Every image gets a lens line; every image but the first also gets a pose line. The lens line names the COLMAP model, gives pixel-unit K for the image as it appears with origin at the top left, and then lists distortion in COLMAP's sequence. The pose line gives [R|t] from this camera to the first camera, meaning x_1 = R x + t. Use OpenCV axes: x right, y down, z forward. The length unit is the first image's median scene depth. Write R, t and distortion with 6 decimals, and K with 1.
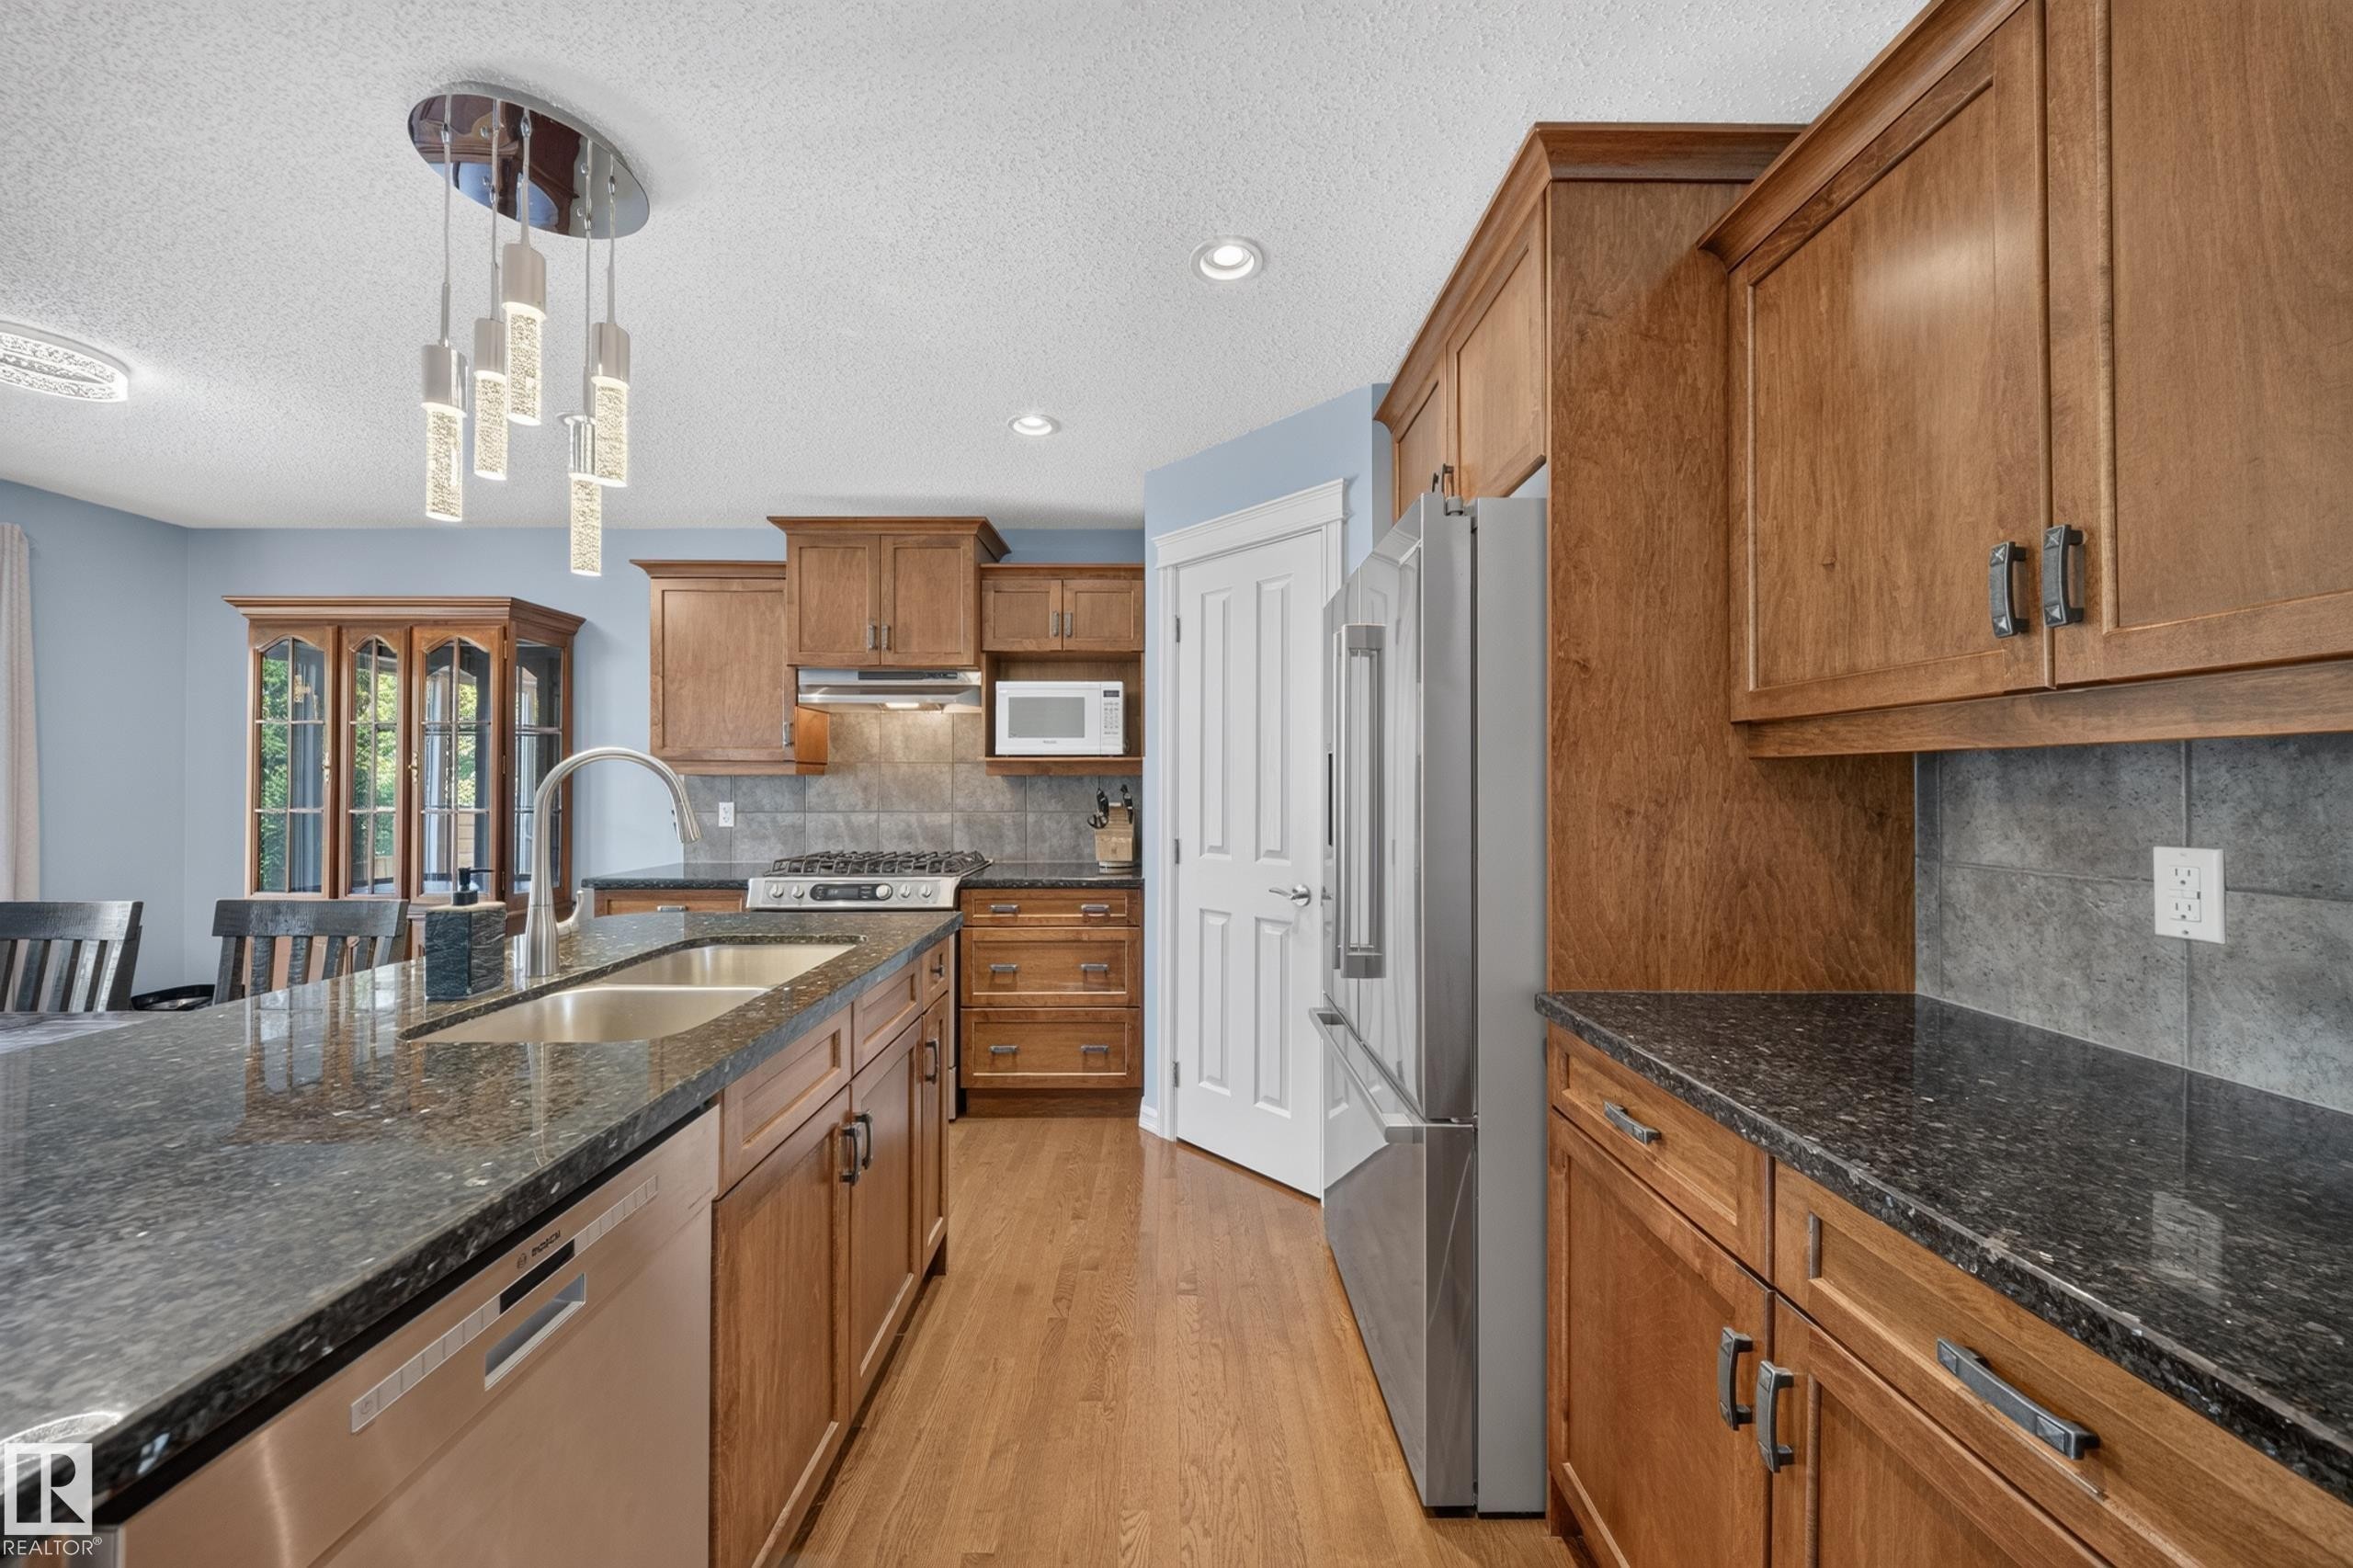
lens RADIAL K [[789.3, 0, 1176.5], [0, 789.3, 784.0], [0, 0, 1]] dist [-0.000248, -0.000053]
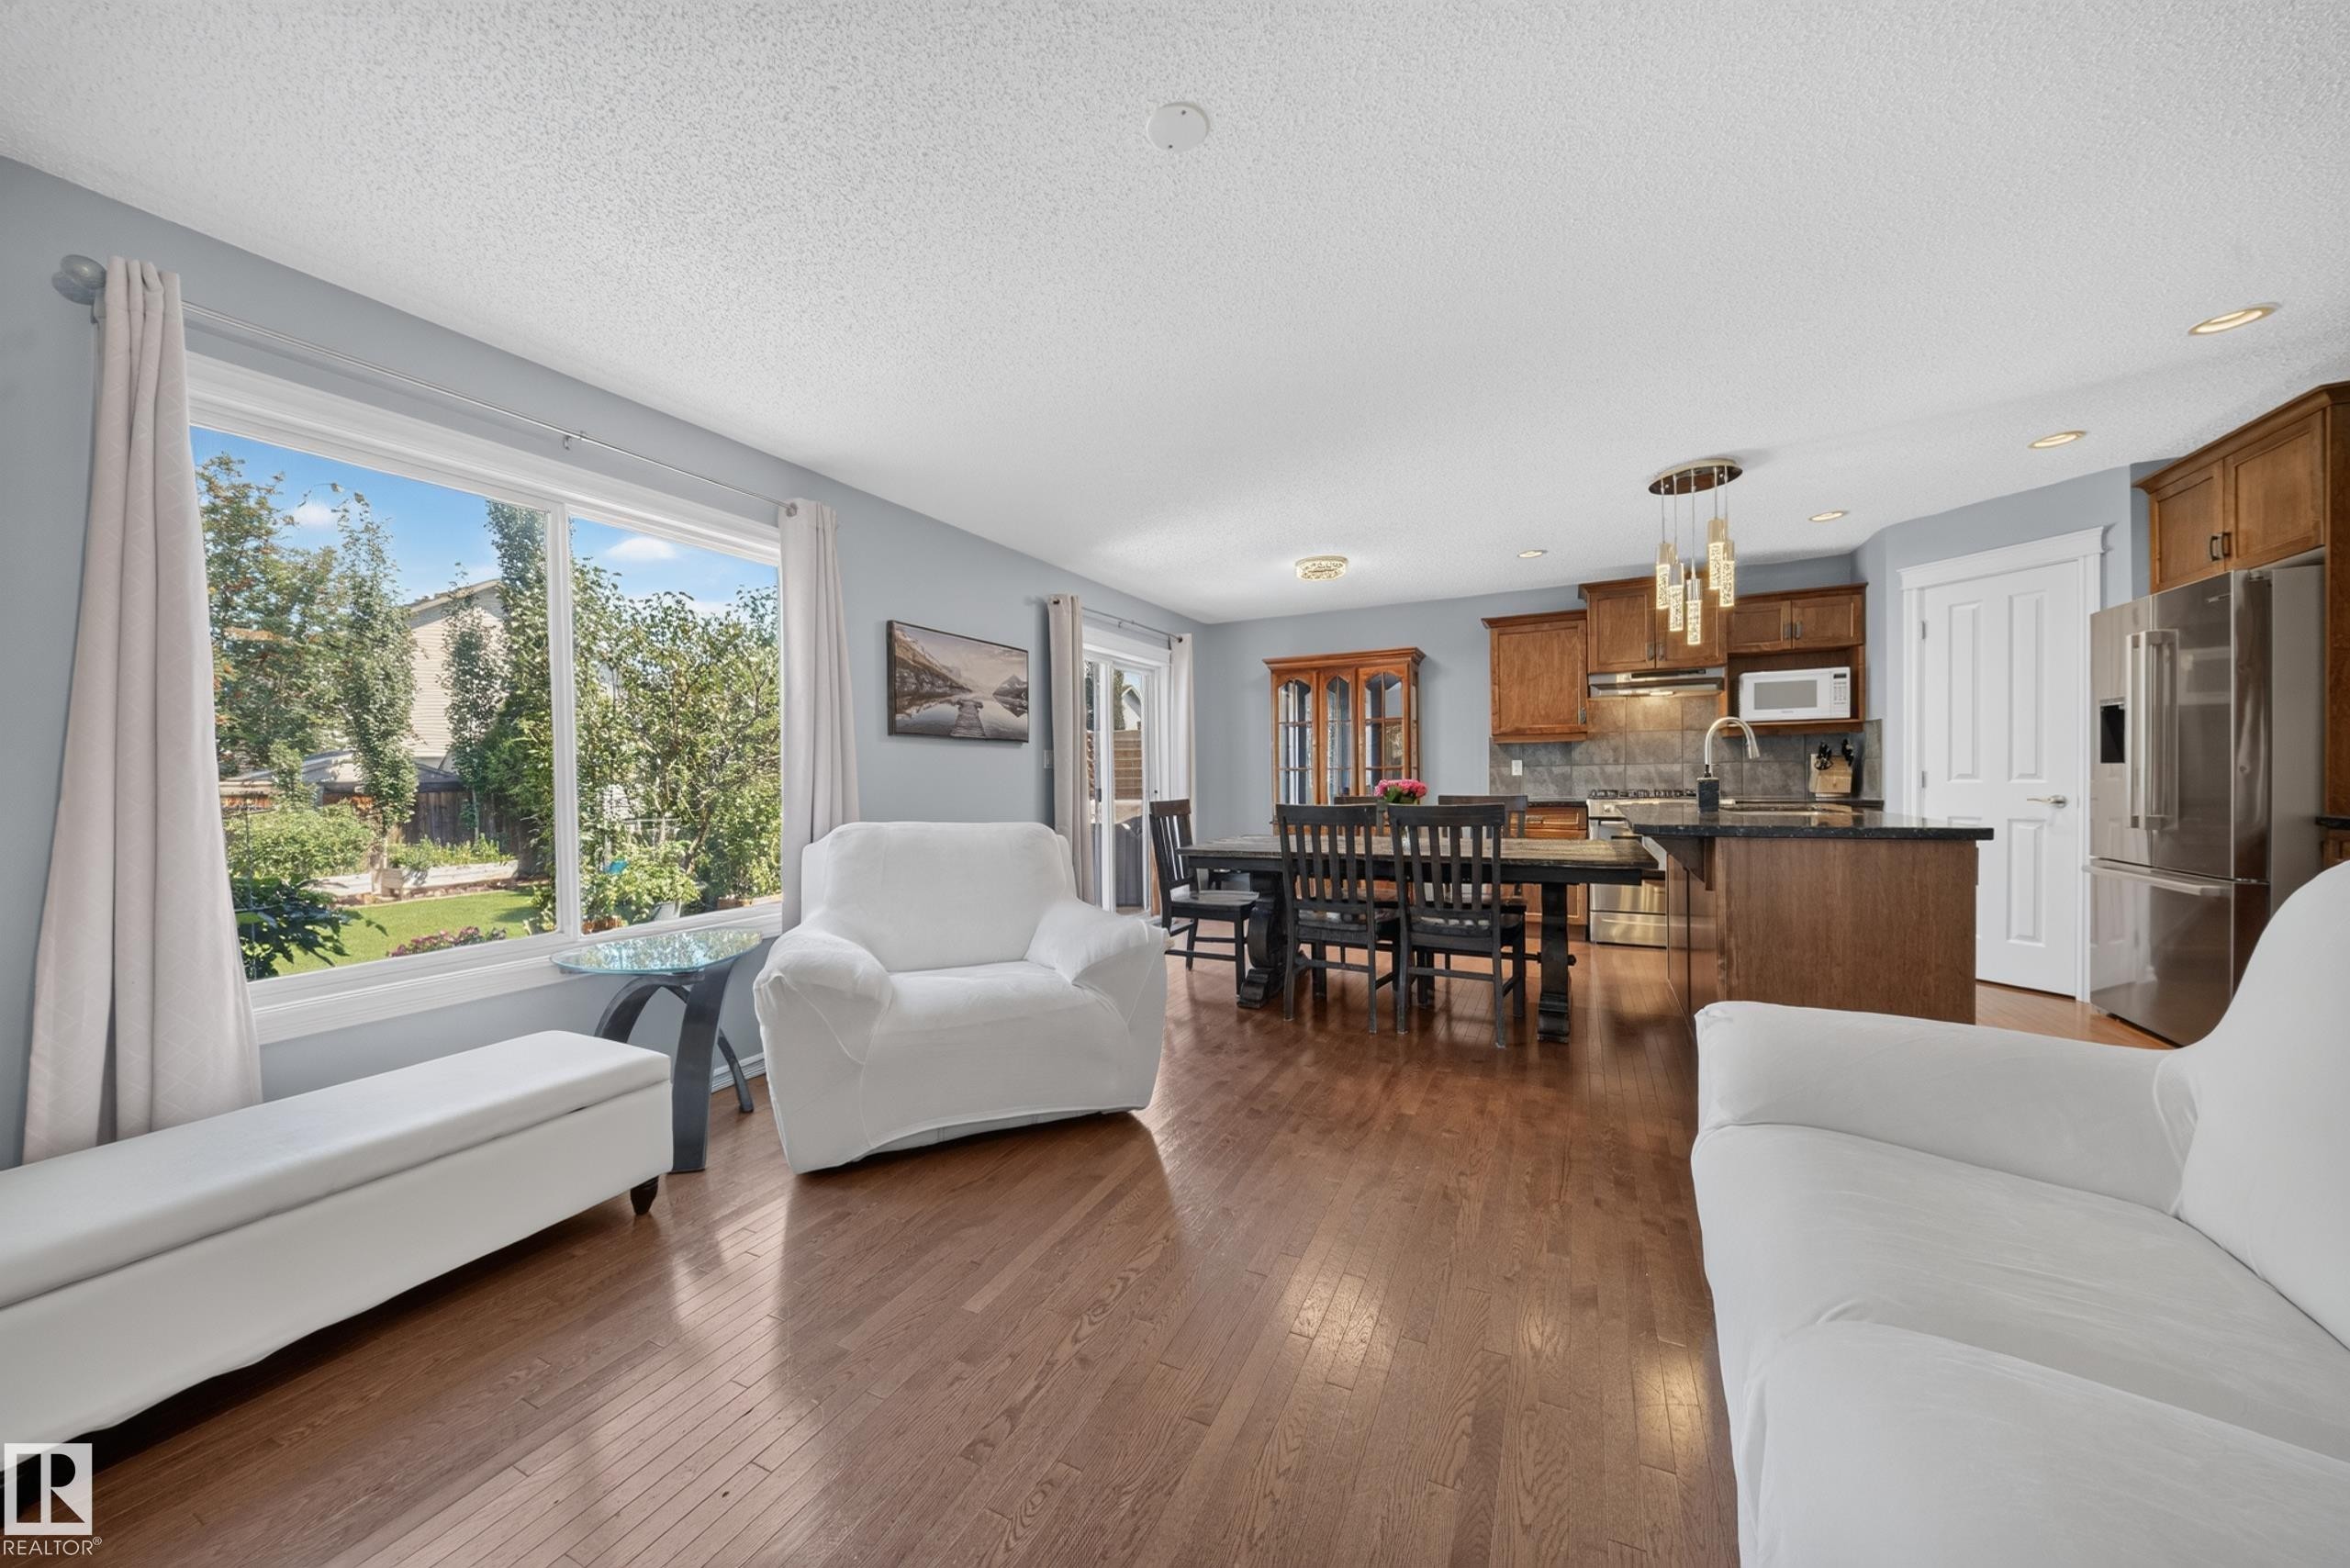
lens RADIAL K [[824.6, 0, 1162.3], [0, 824.6, 786.9], [0, 0, 1]] dist [0.000633, 0.000015]
pose [[0.894834, -0.011031, -0.446262, -0.508318], [0.018764, 0.999741, 0.012913, 0.045540], [0.446004, -0.019929, 0.894809, -0.899515]]
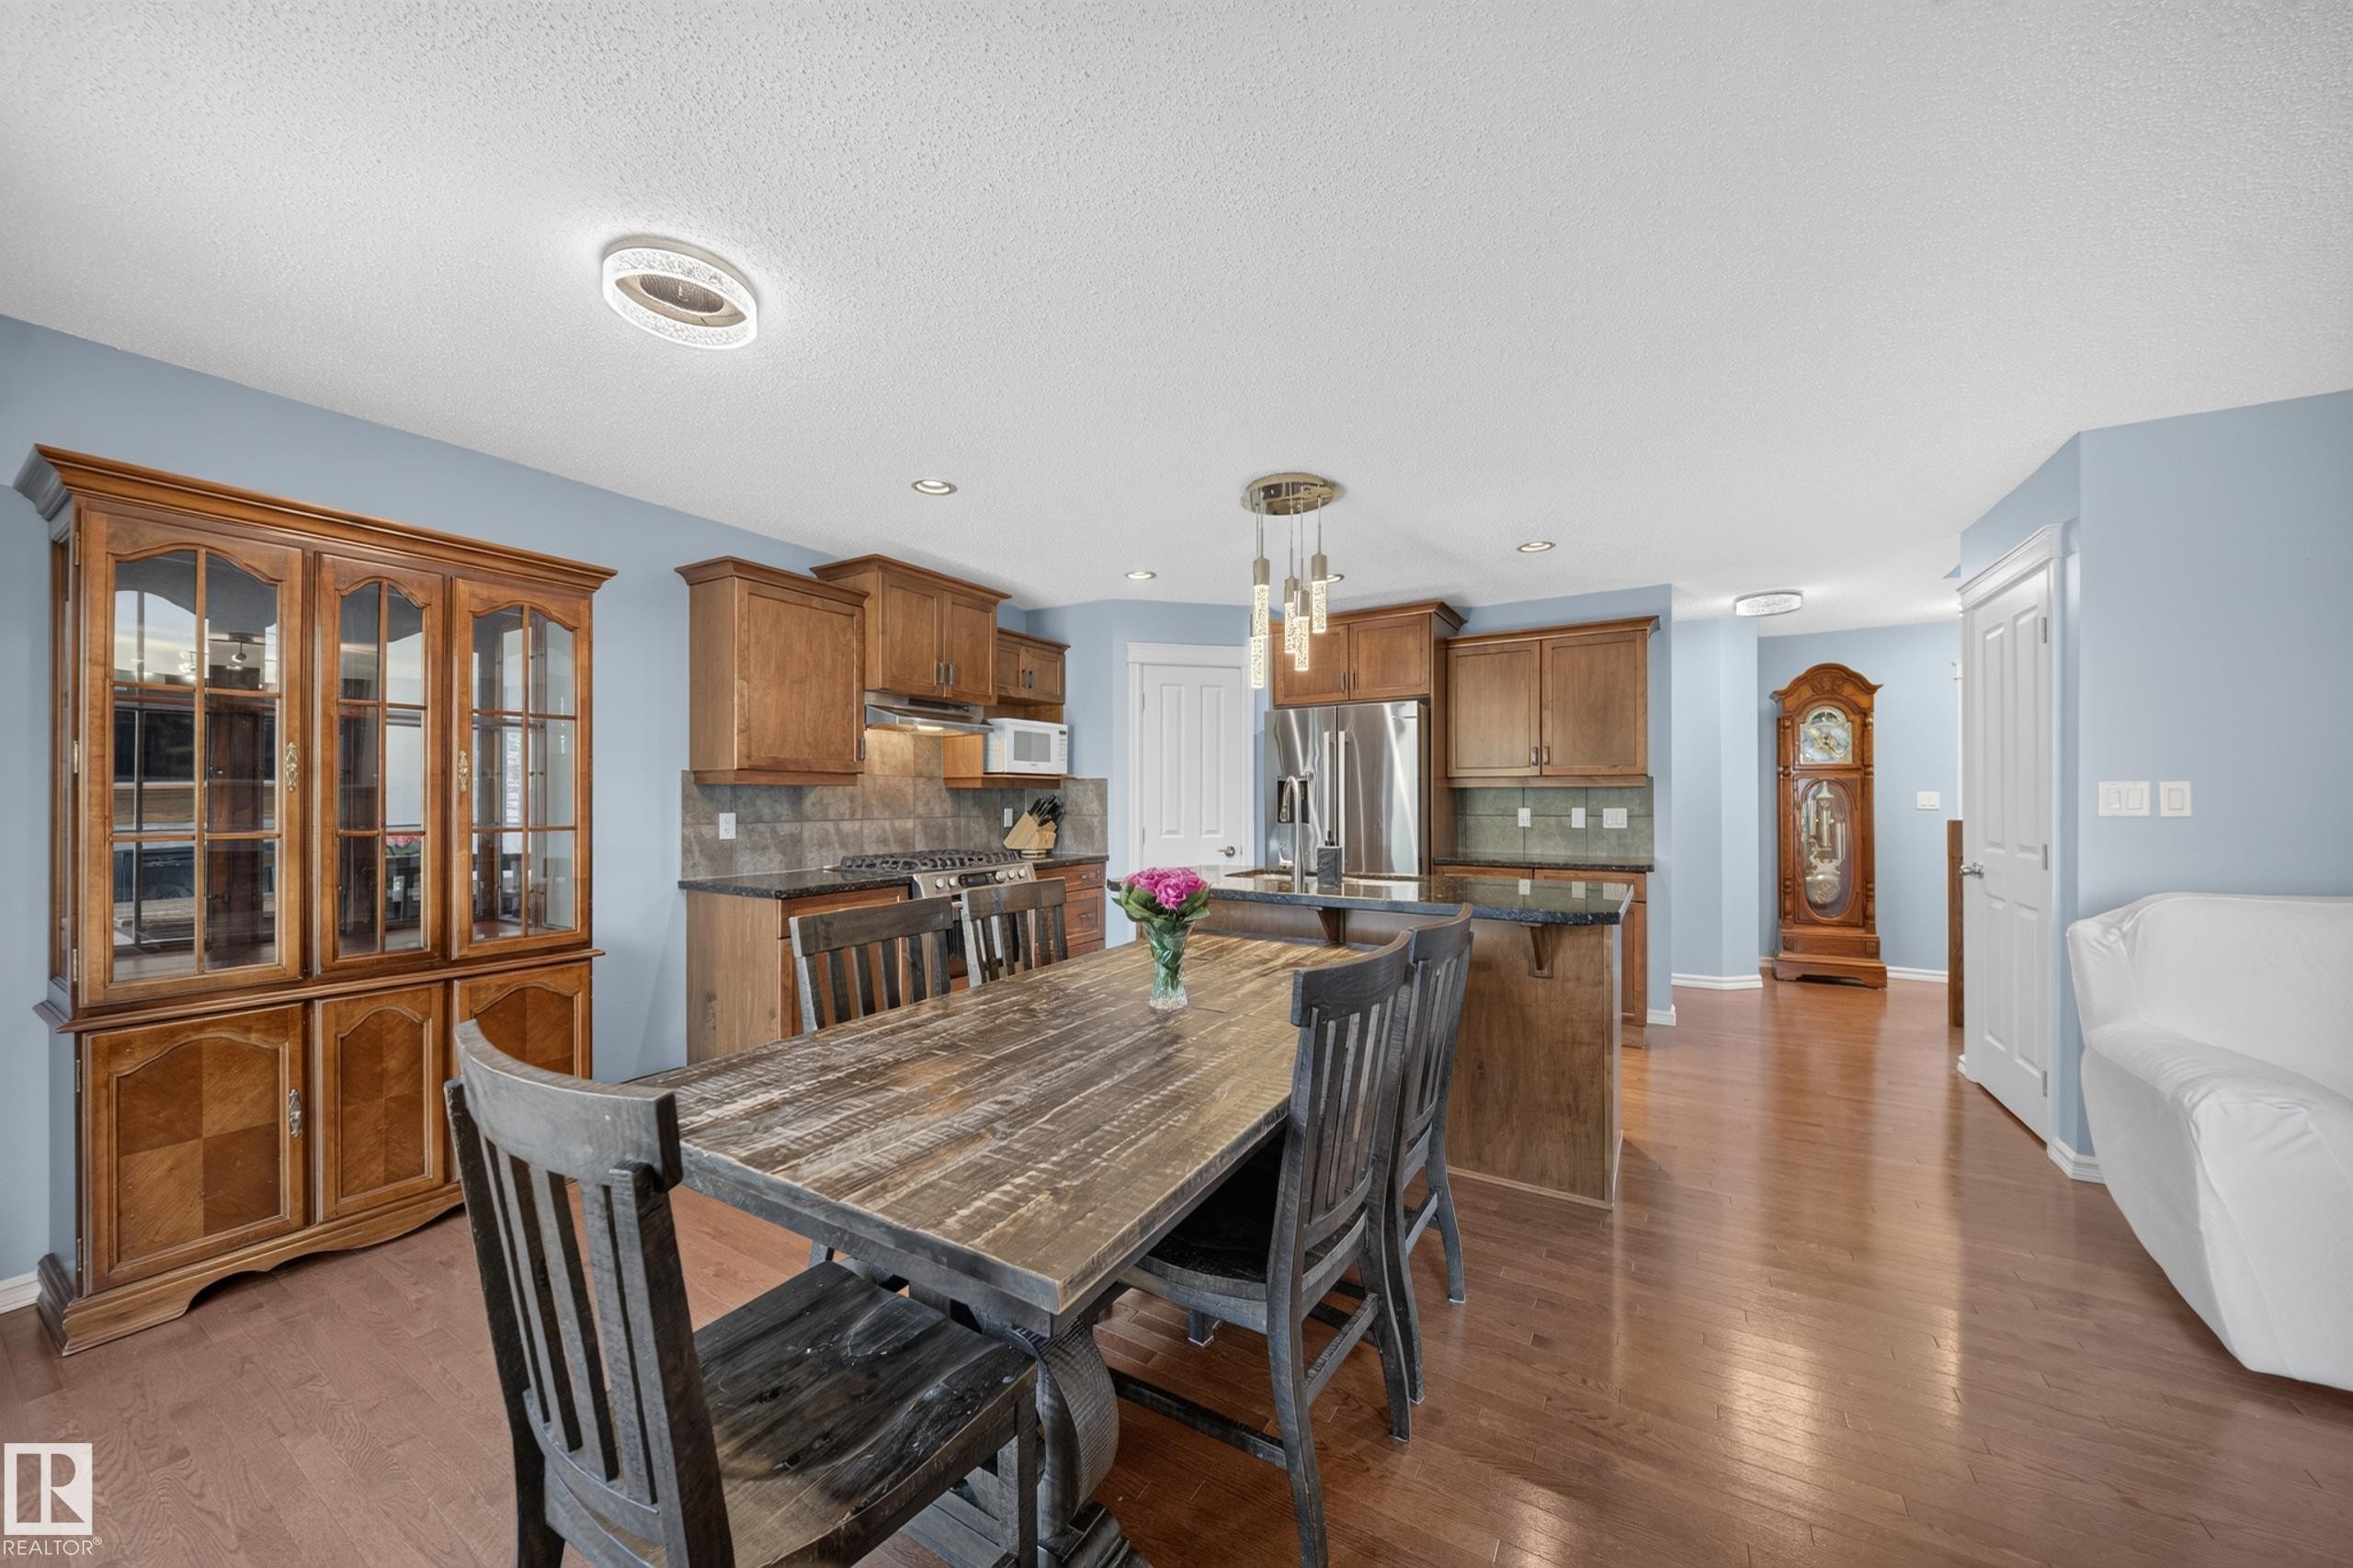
lens RADIAL K [[825.7, 0, 1163.8], [0, 825.7, 786.9], [0, 0, 1]] dist [0.000633, 0.000015]
pose [[0.522777, 0.011263, 0.852395, -1.238015], [0.000853, 0.999905, -0.013735, 0.006457], [-0.852469, 0.007907, 0.522717, 0.044323]]
